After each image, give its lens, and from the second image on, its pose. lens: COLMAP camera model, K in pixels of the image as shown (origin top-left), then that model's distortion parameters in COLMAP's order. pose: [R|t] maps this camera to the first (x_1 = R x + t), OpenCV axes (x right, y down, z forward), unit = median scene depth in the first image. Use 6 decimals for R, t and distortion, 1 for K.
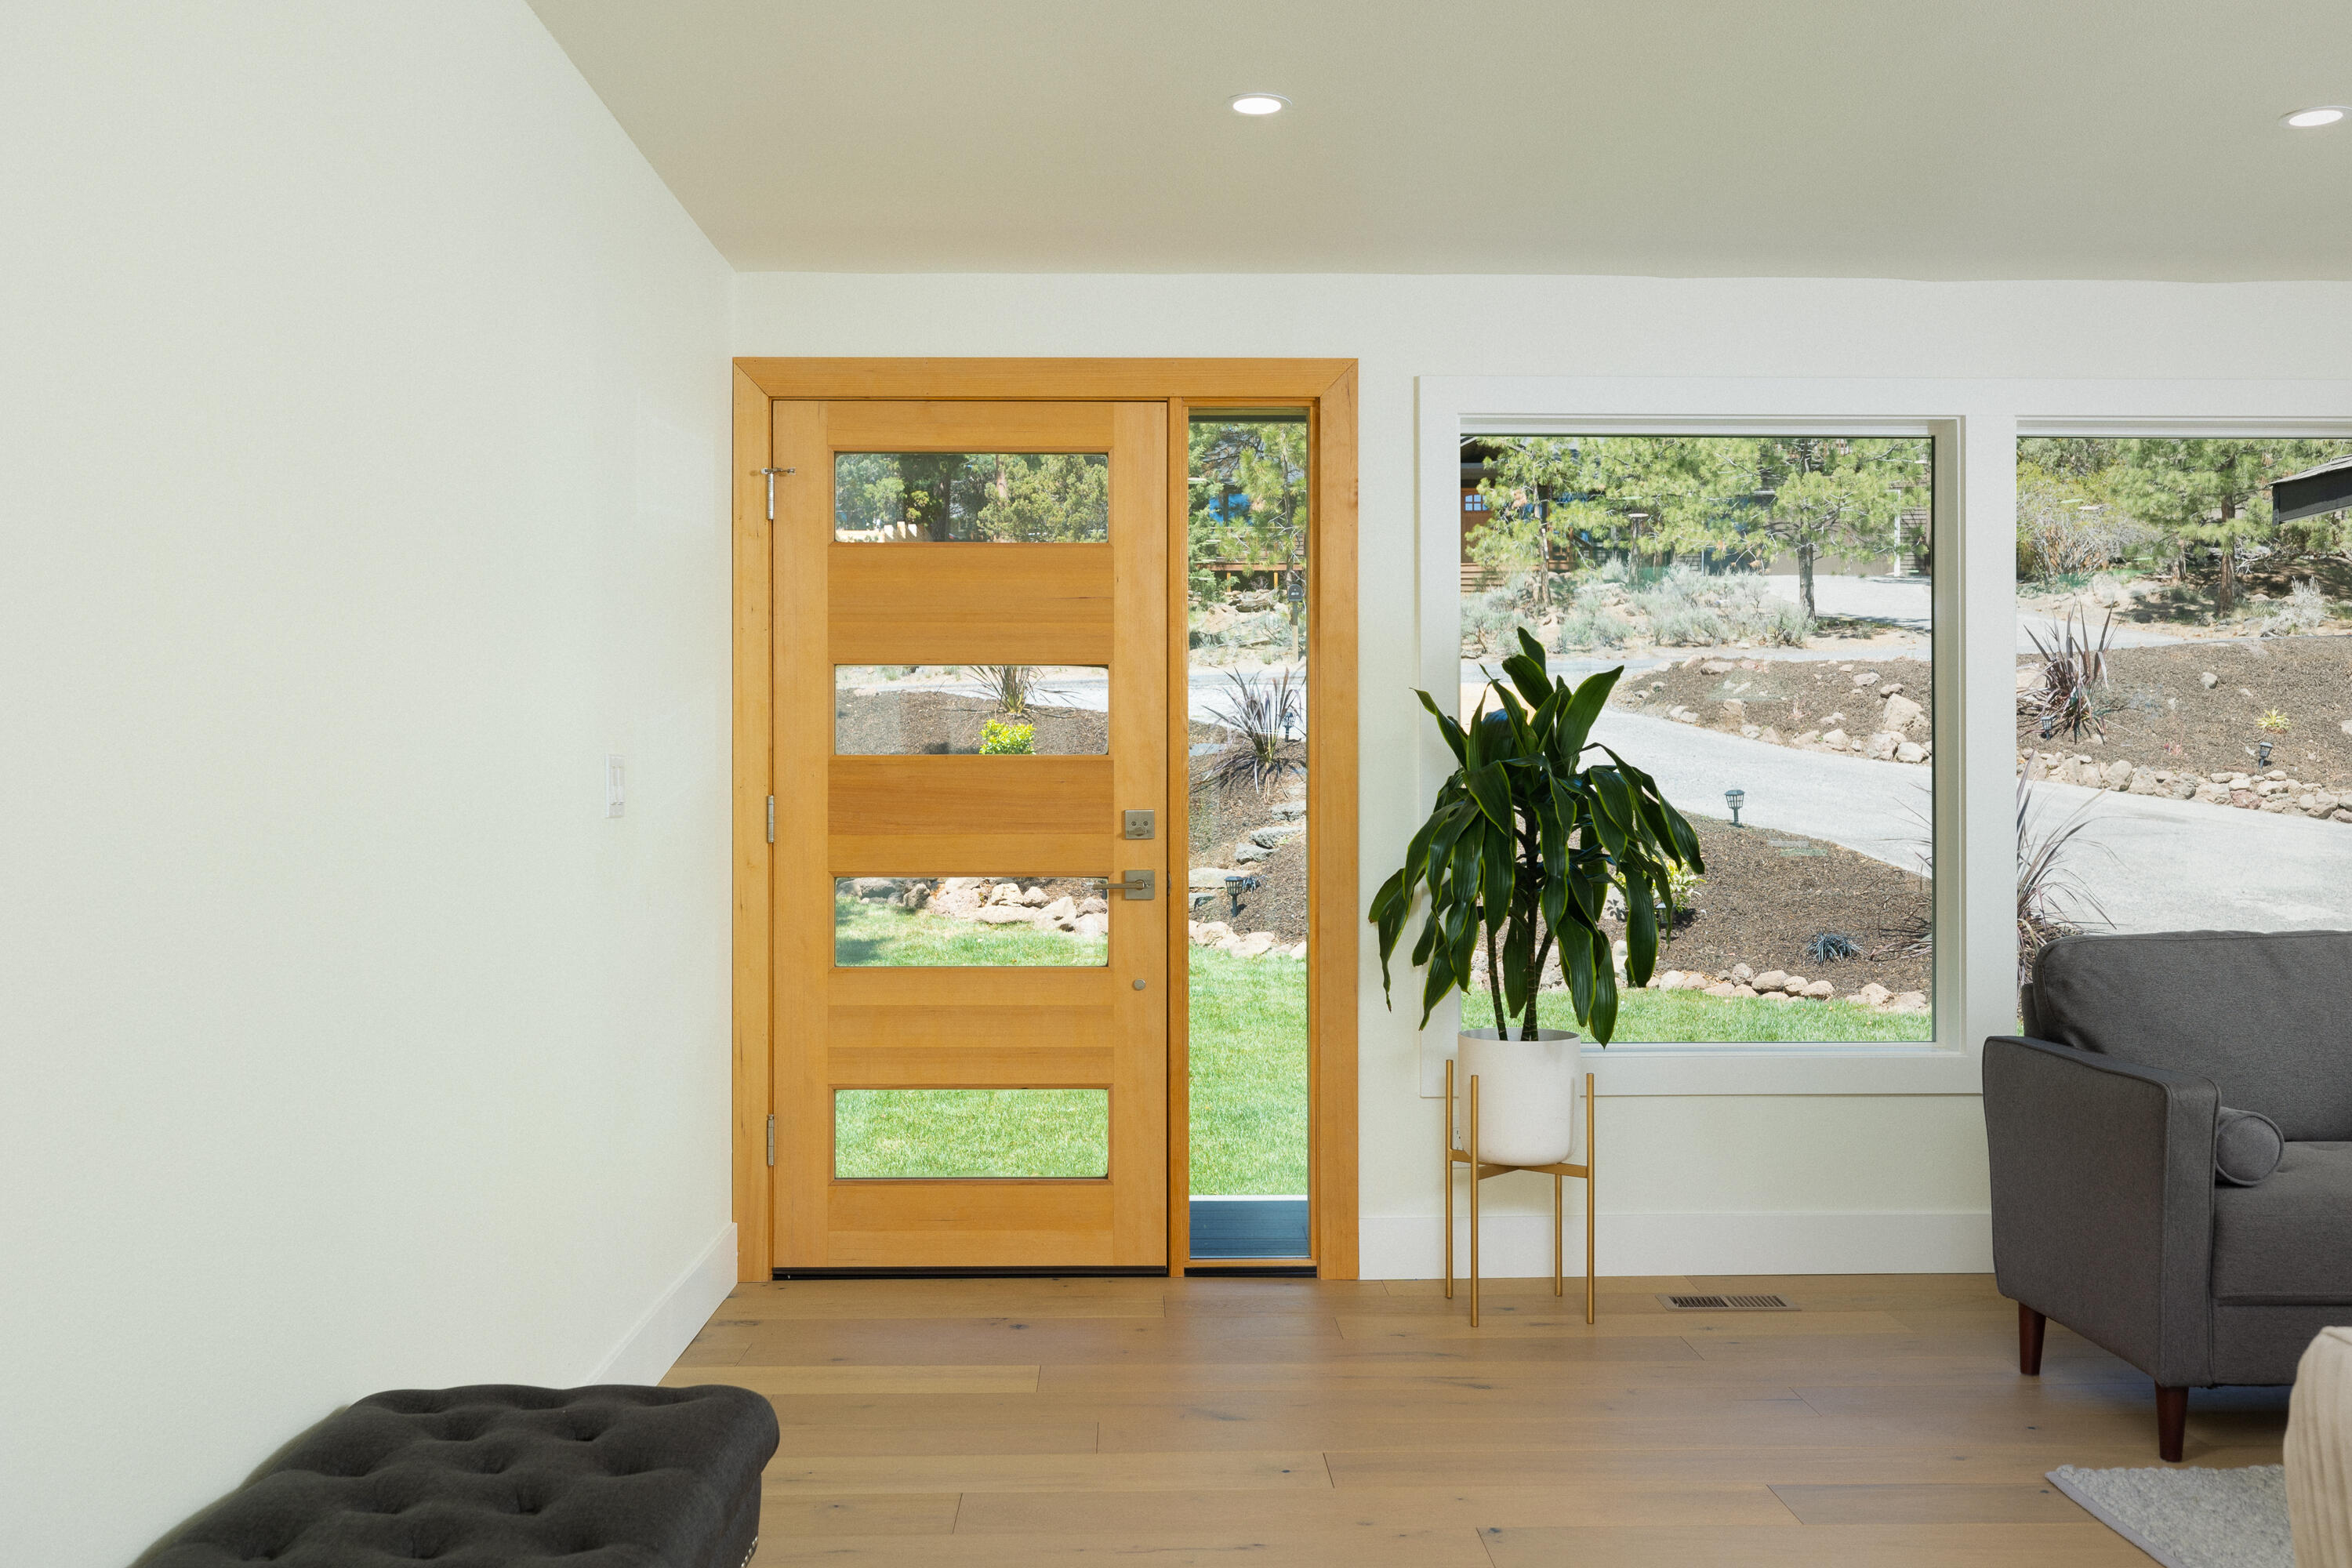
lens RADIAL K [[2139.5, 0, 1176.0], [0, 2139.5, 784.0], [0, 0, 1]] dist [-0.001434, -0.000505]
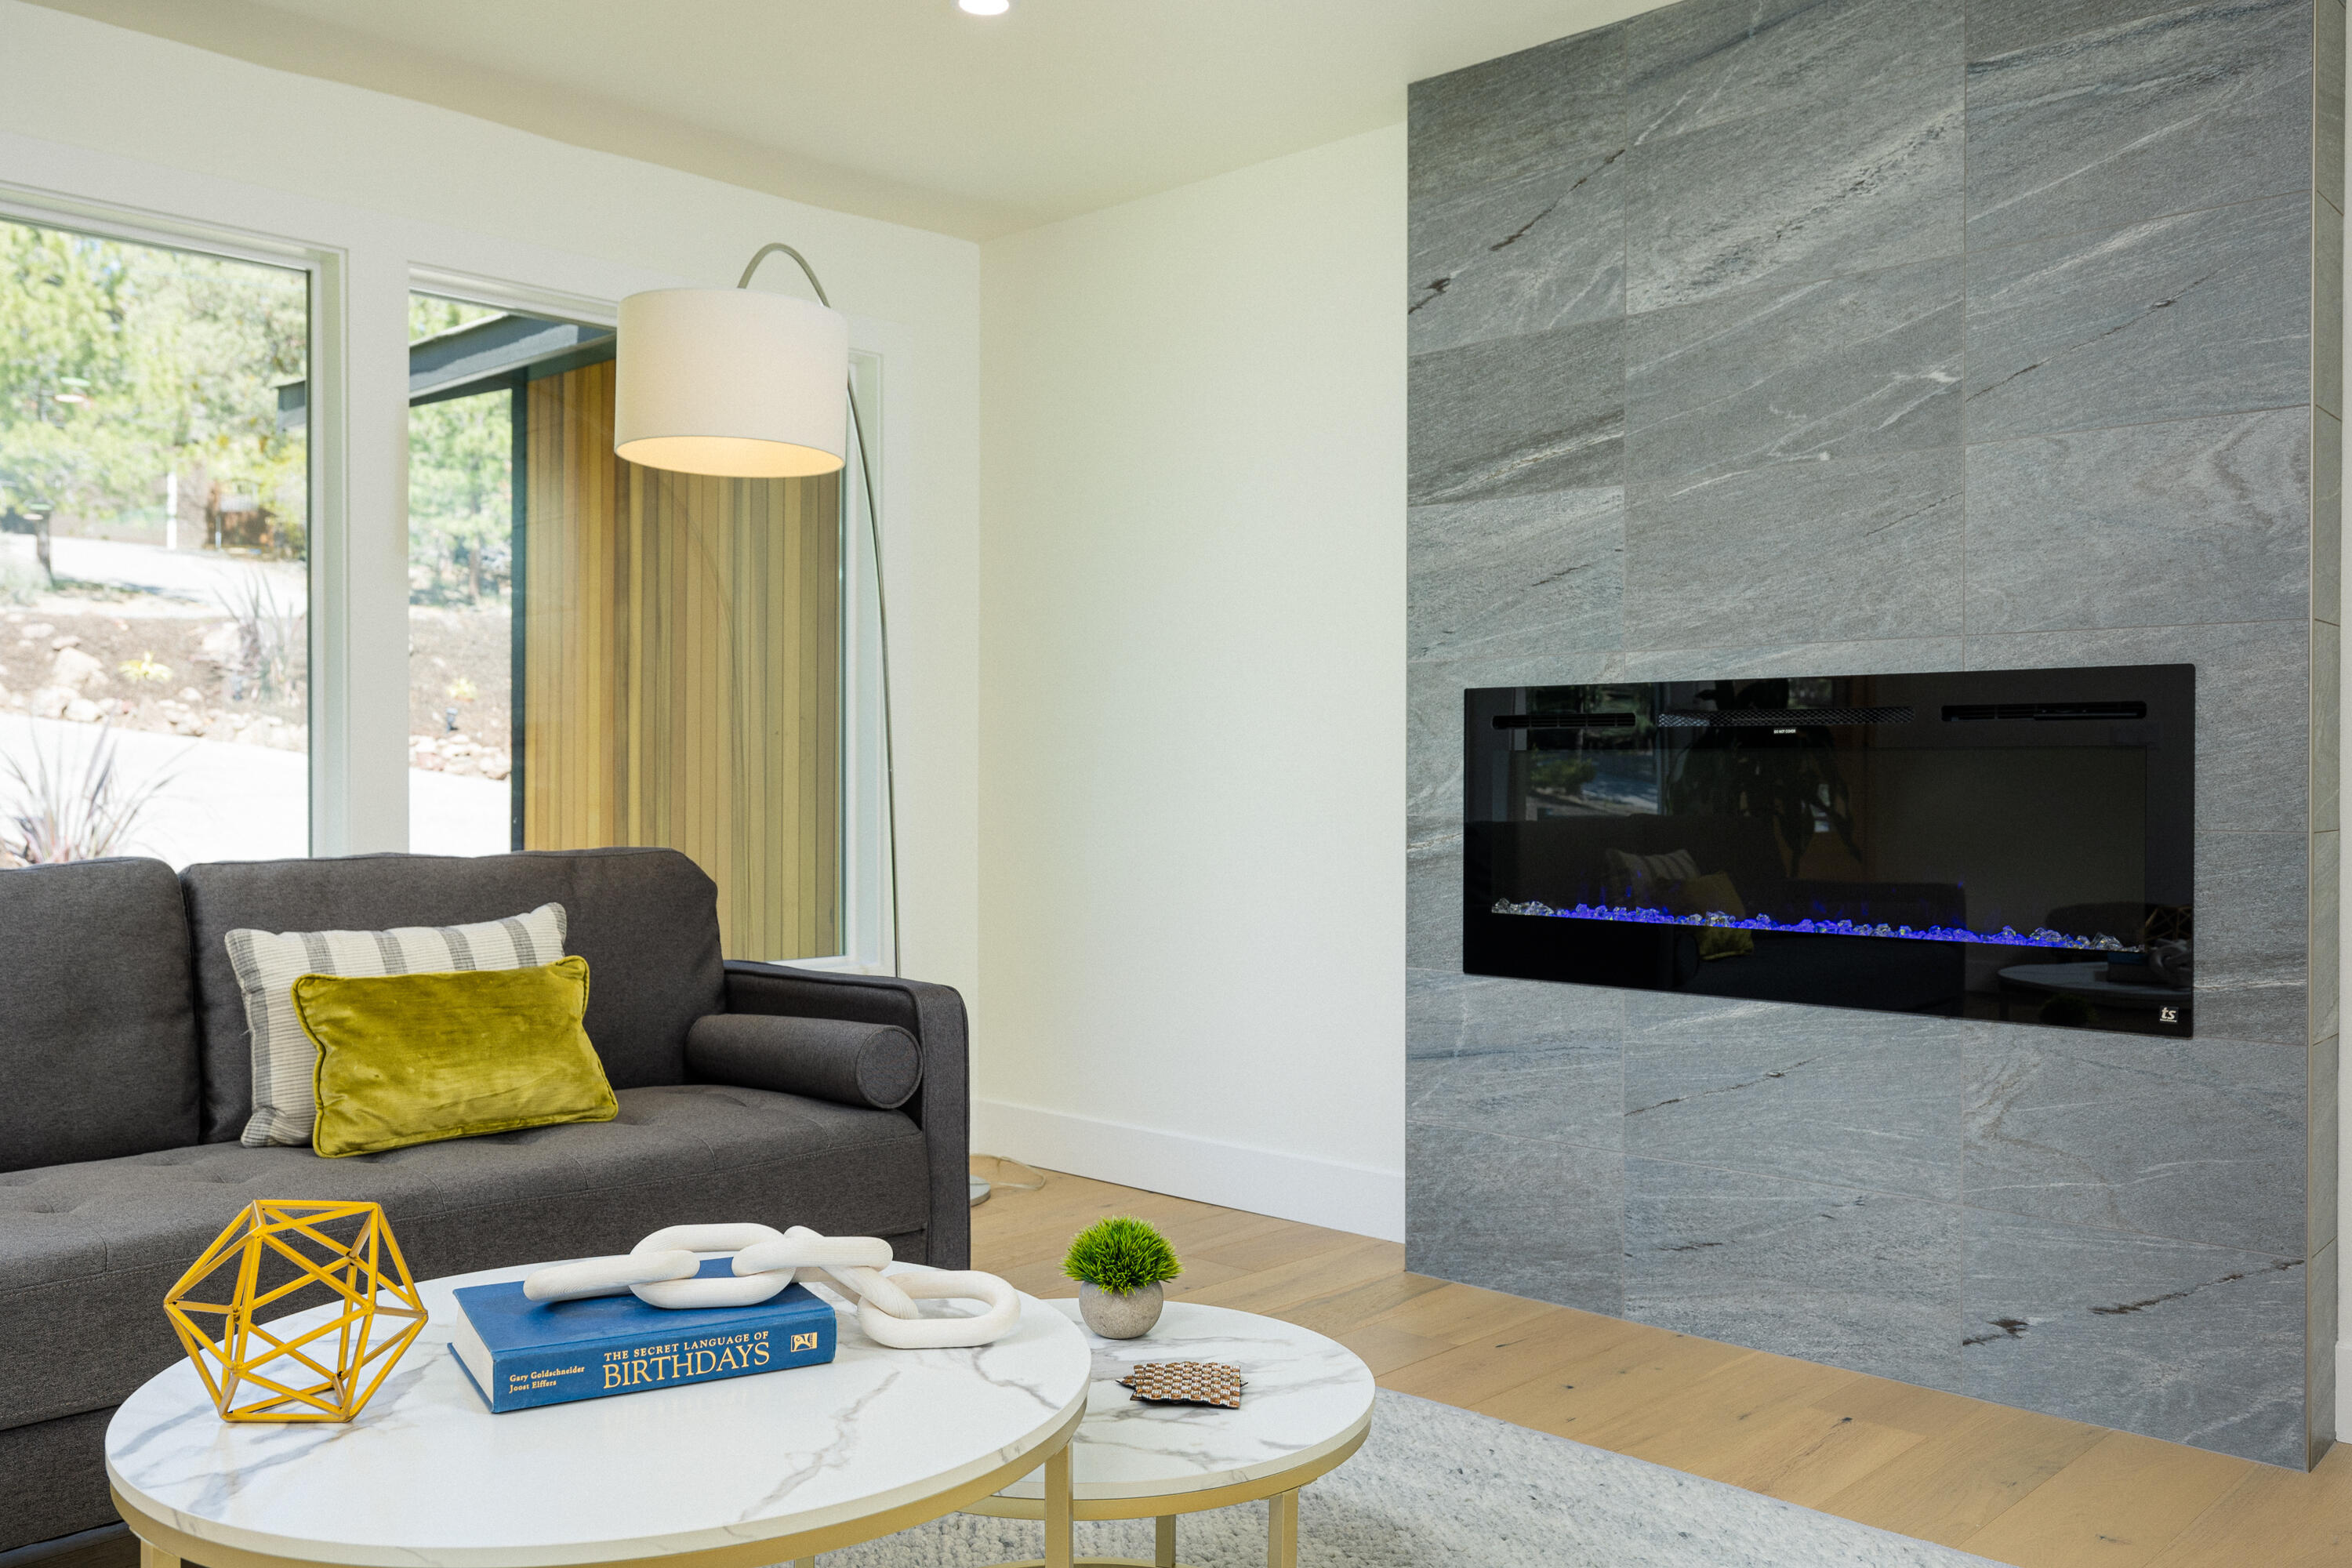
lens RADIAL K [[1983.6, 0, 1176.0], [0, 1983.6, 784.0], [0, 0, 1]] dist [0.000190, 0.000687]
pose [[0.709263, -0.002844, 0.704939, 0.072311], [-0.005390, 0.999941, 0.009457, 0.006477], [-0.704924, -0.010507, 0.709205, 0.050775]]
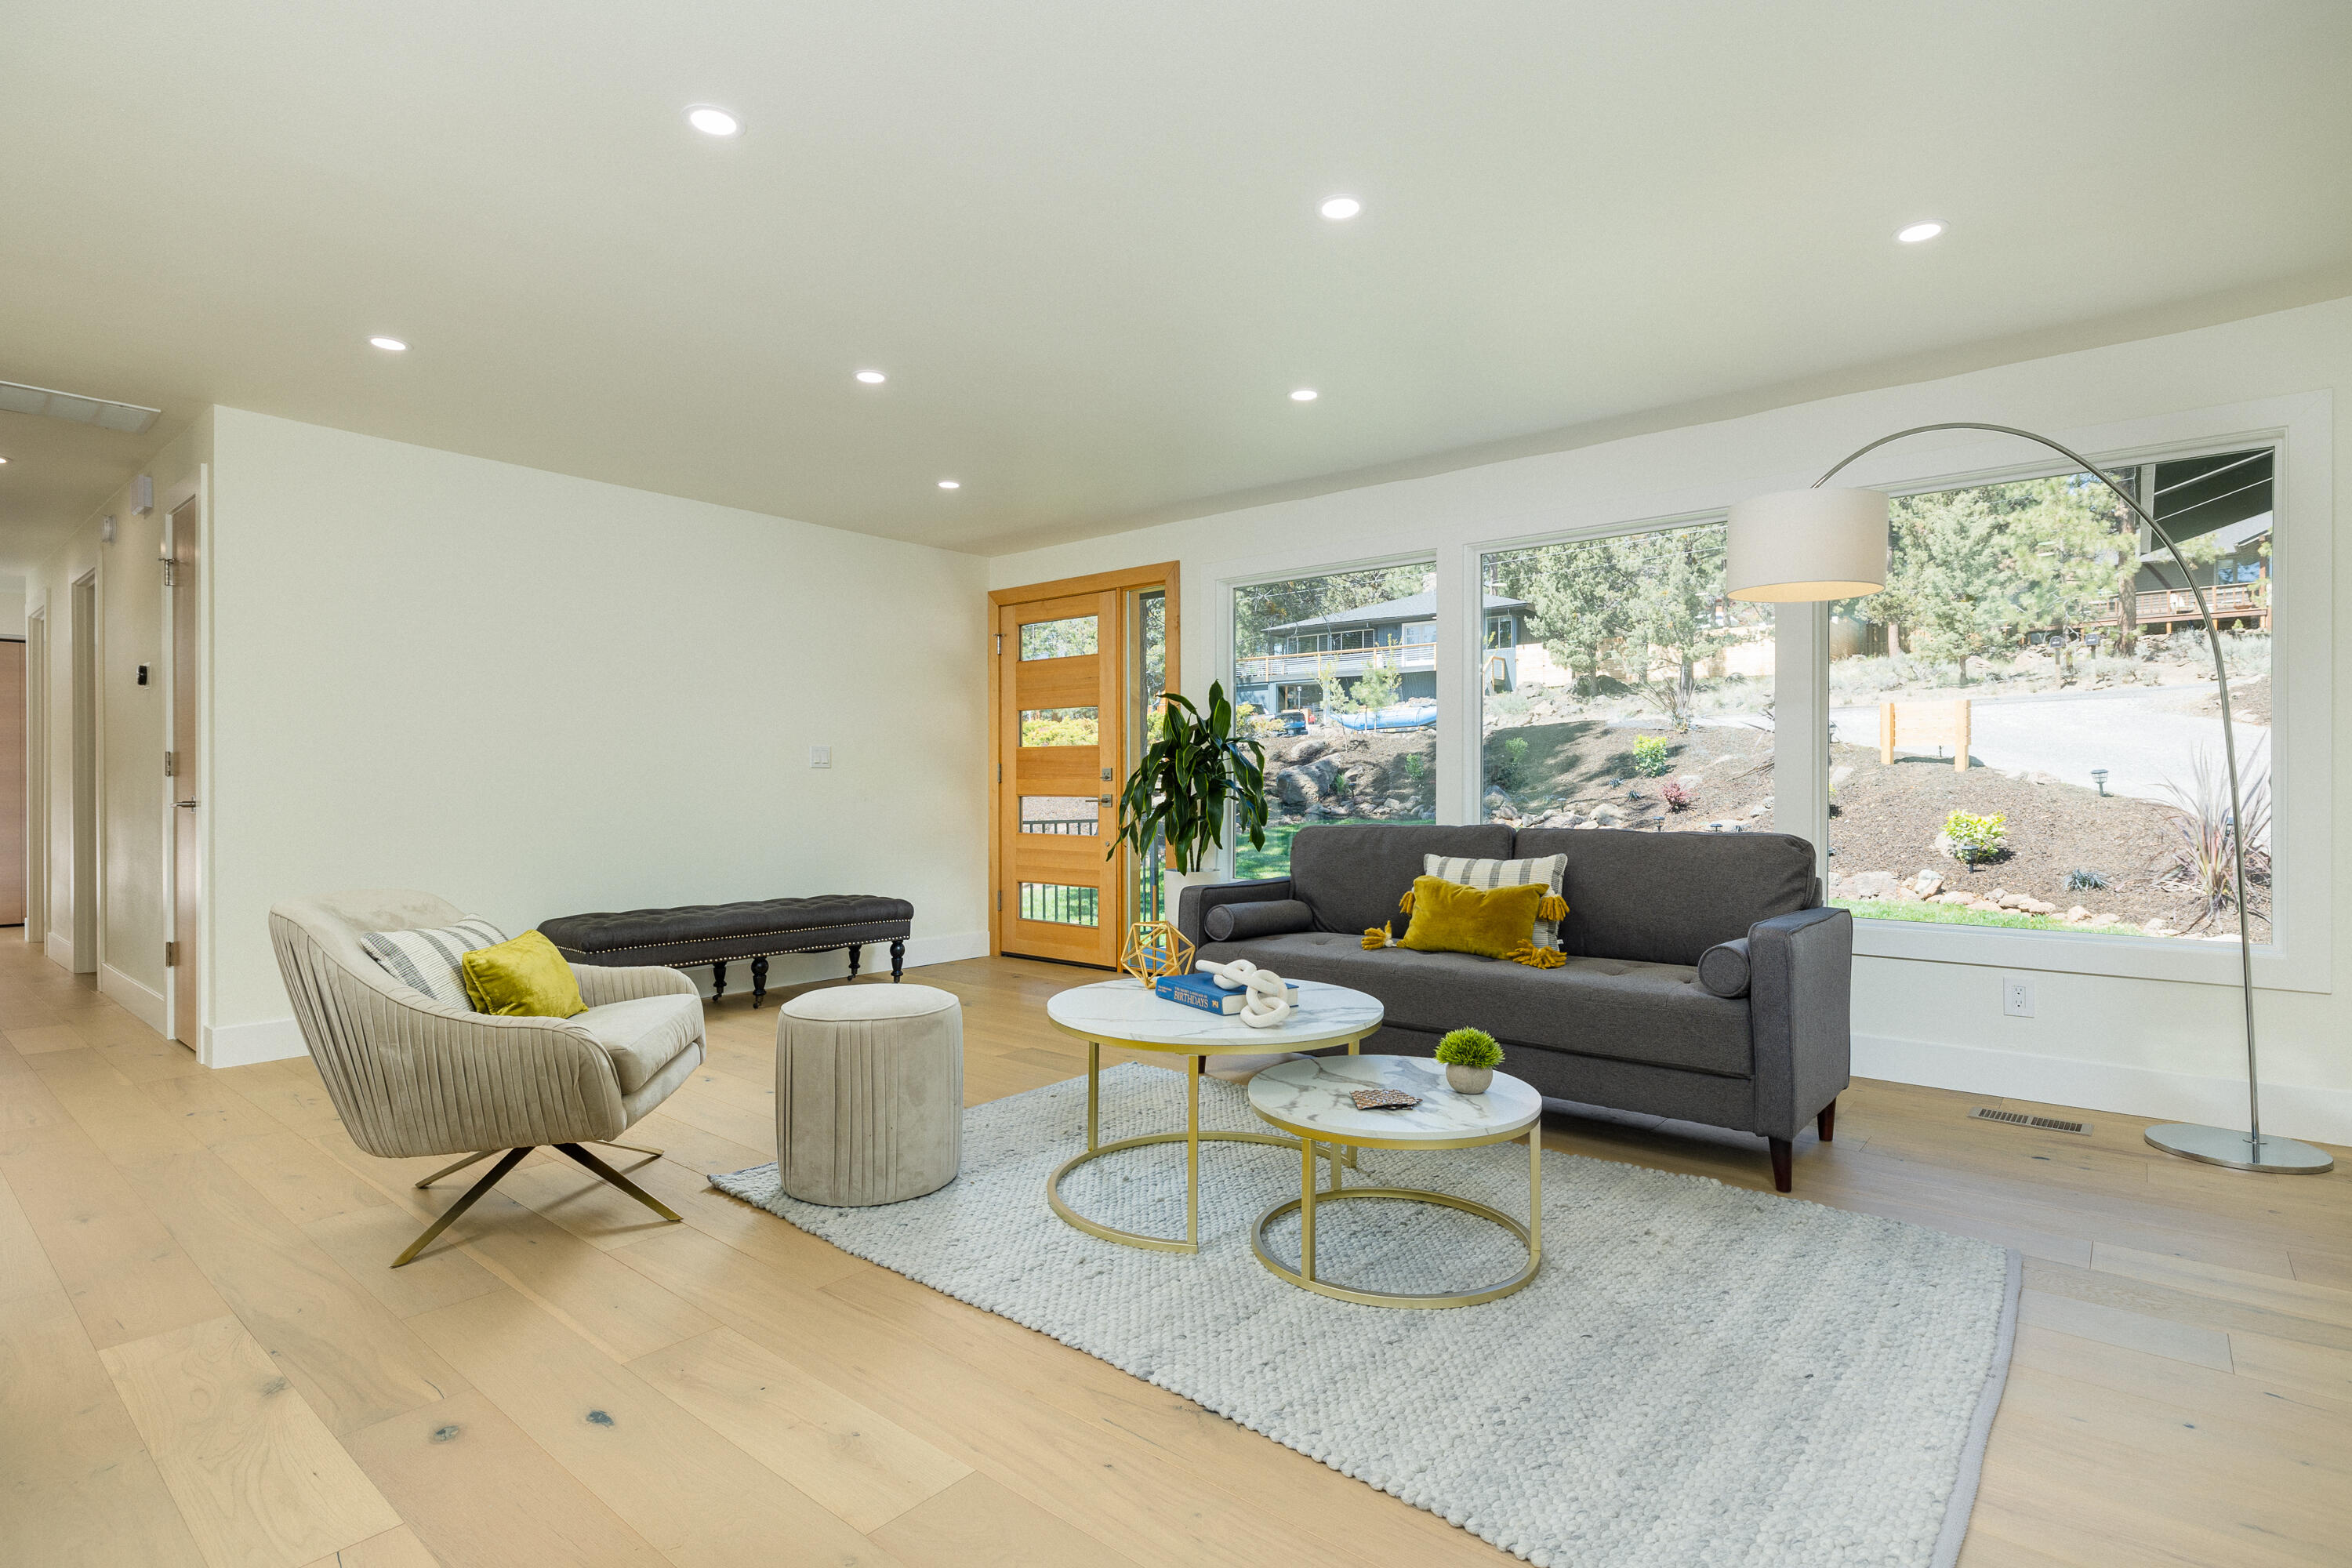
lens RADIAL K [[1161.5, 0, 1176.0], [0, 1161.5, 784.0], [0, 0, 1]] dist [-0.000164, -0.000035]
pose [[0.743508, -0.001196, -0.668726, 0.186902], [0.002338, 0.999997, 0.000811, 0.006040], [0.668723, -0.002166, 0.743509, 0.025110]]
